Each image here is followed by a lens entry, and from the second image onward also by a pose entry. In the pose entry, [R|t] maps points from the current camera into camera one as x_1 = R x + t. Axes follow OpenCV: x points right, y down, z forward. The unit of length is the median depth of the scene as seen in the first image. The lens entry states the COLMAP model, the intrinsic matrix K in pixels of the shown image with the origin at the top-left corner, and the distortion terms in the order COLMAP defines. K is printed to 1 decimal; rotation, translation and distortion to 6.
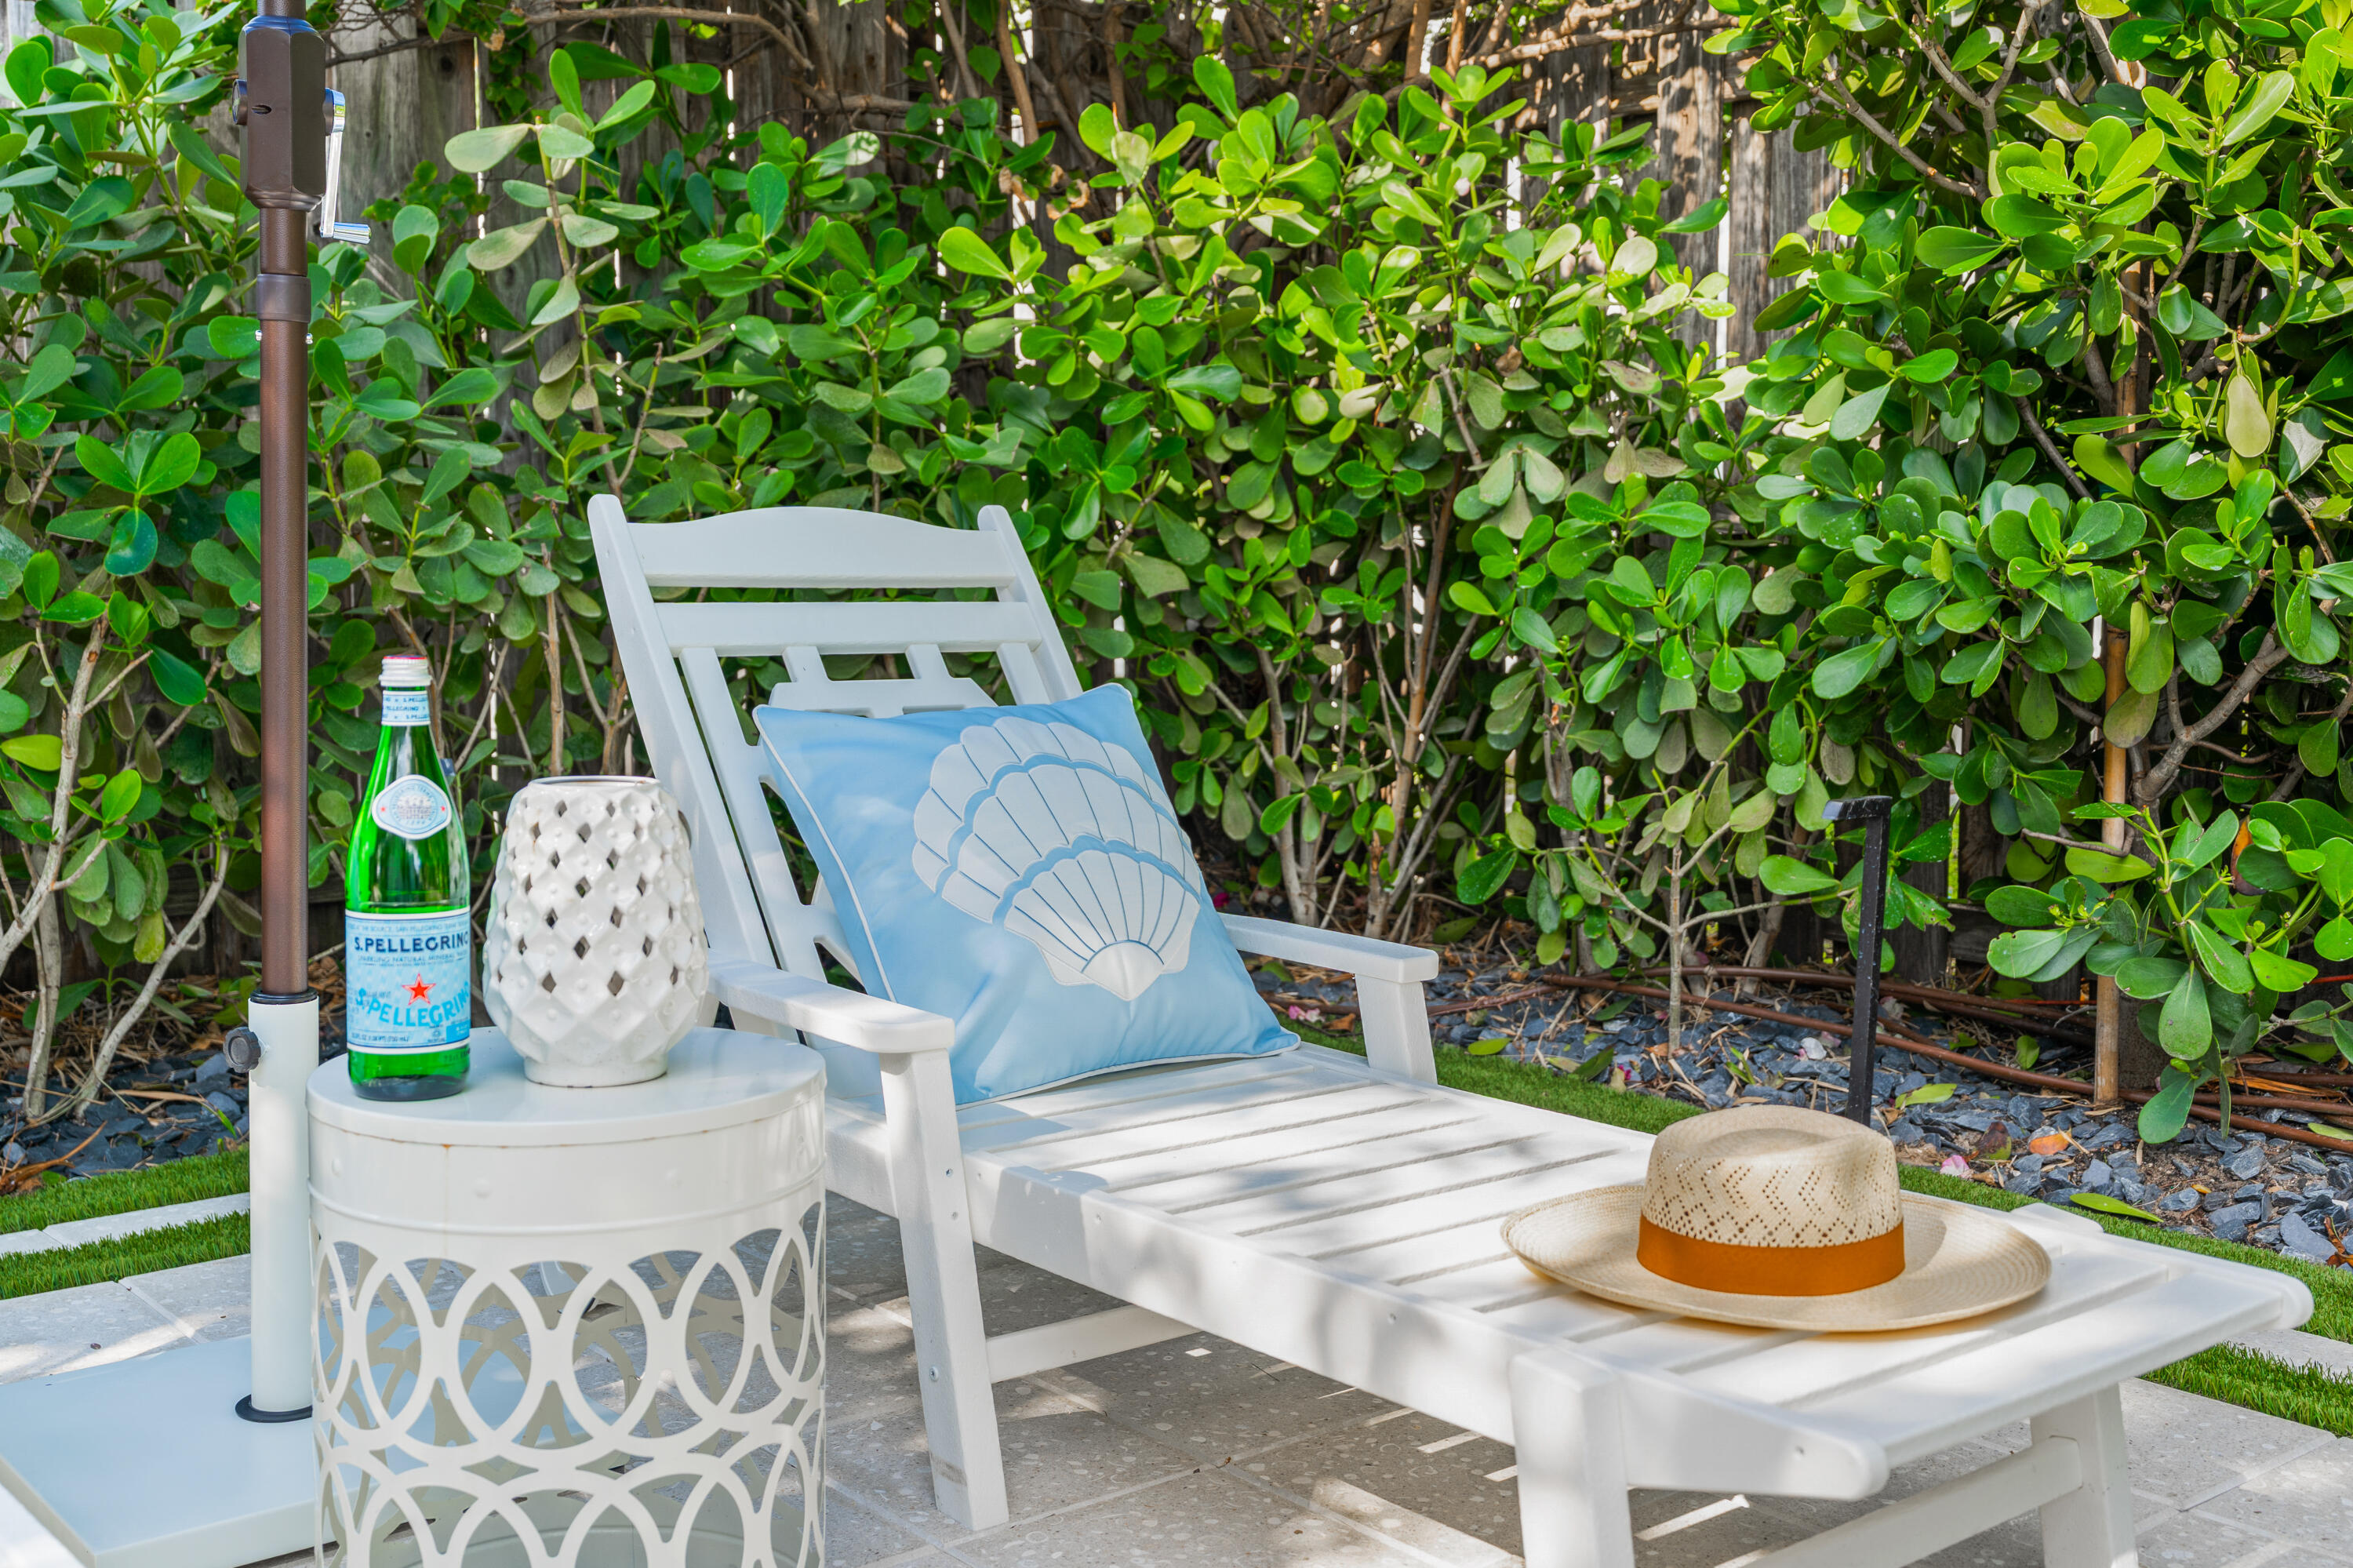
lens RADIAL K [[2413.9, 0, 1176.5], [0, 2413.9, 784.0], [0, 0, 1]] dist [0.012474, -0.006304]
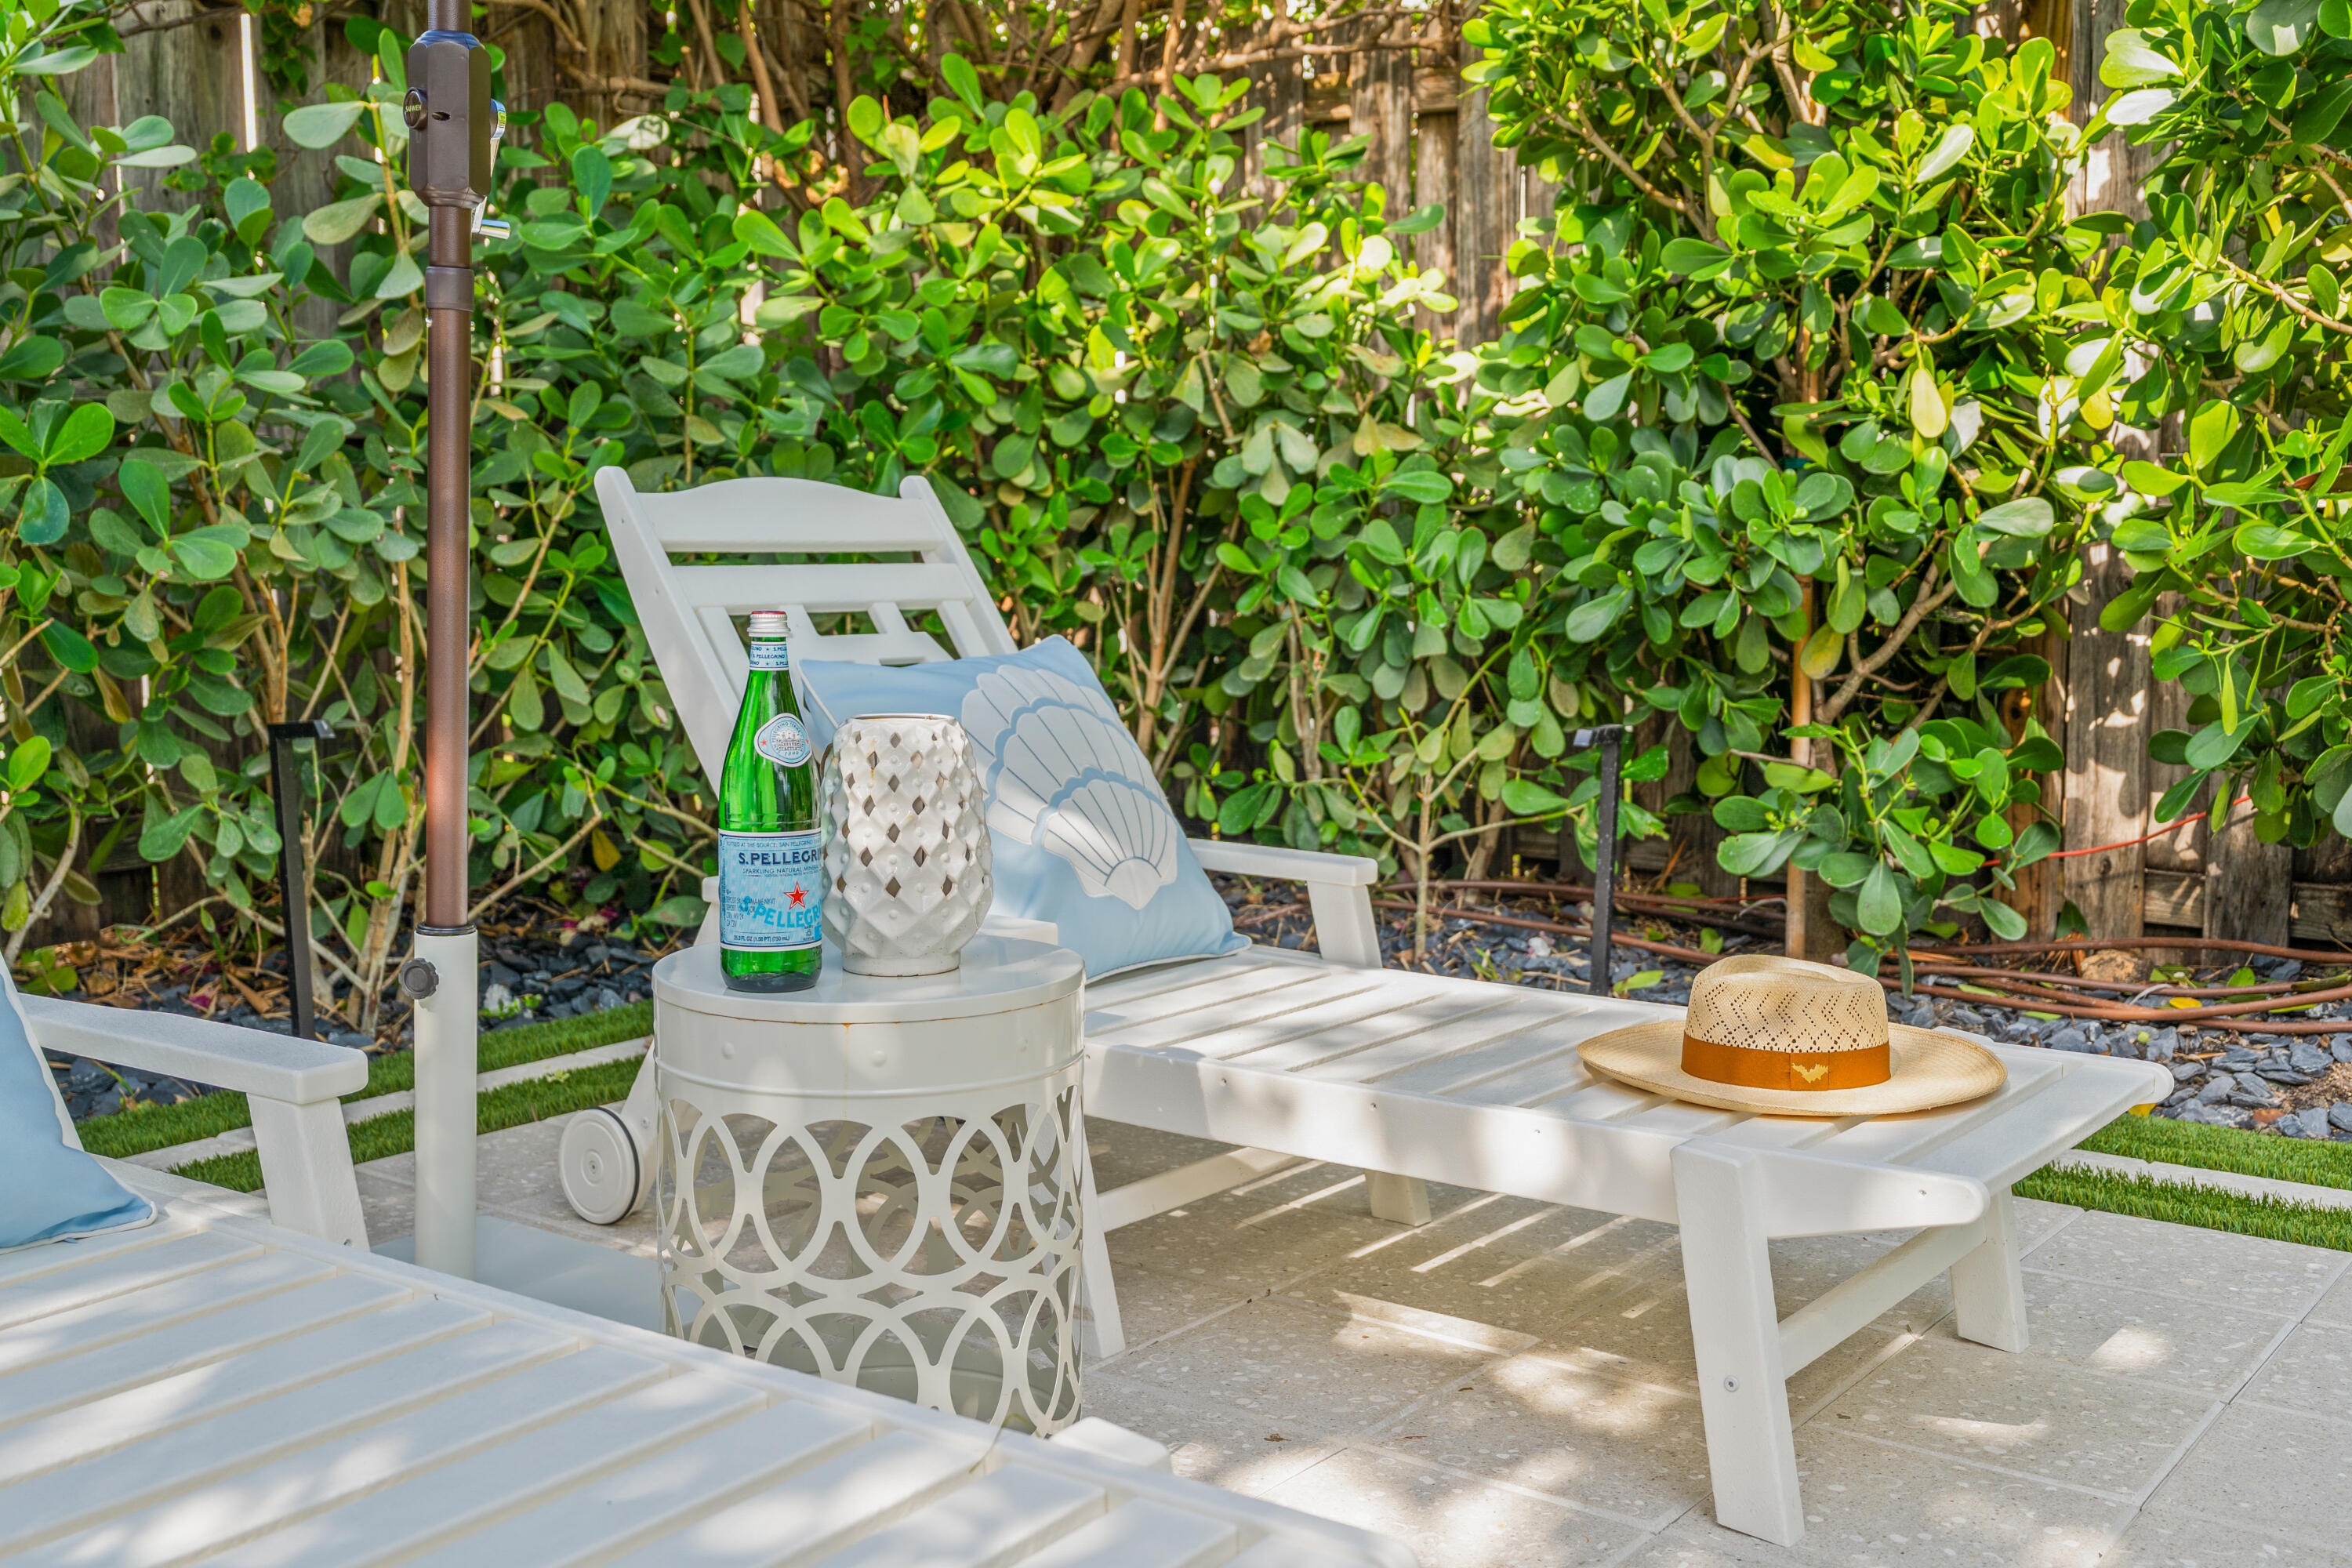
lens RADIAL K [[2389.4, 0, 1176.0], [0, 2389.4, 784.0], [0, 0, 1]] dist [0.000570, 0.015551]
pose [[0.973238, -0.028563, 0.228019, -0.170268], [0.024799, 0.999505, 0.019357, 0.005591], [-0.228459, -0.013185, 0.973464, -0.072314]]
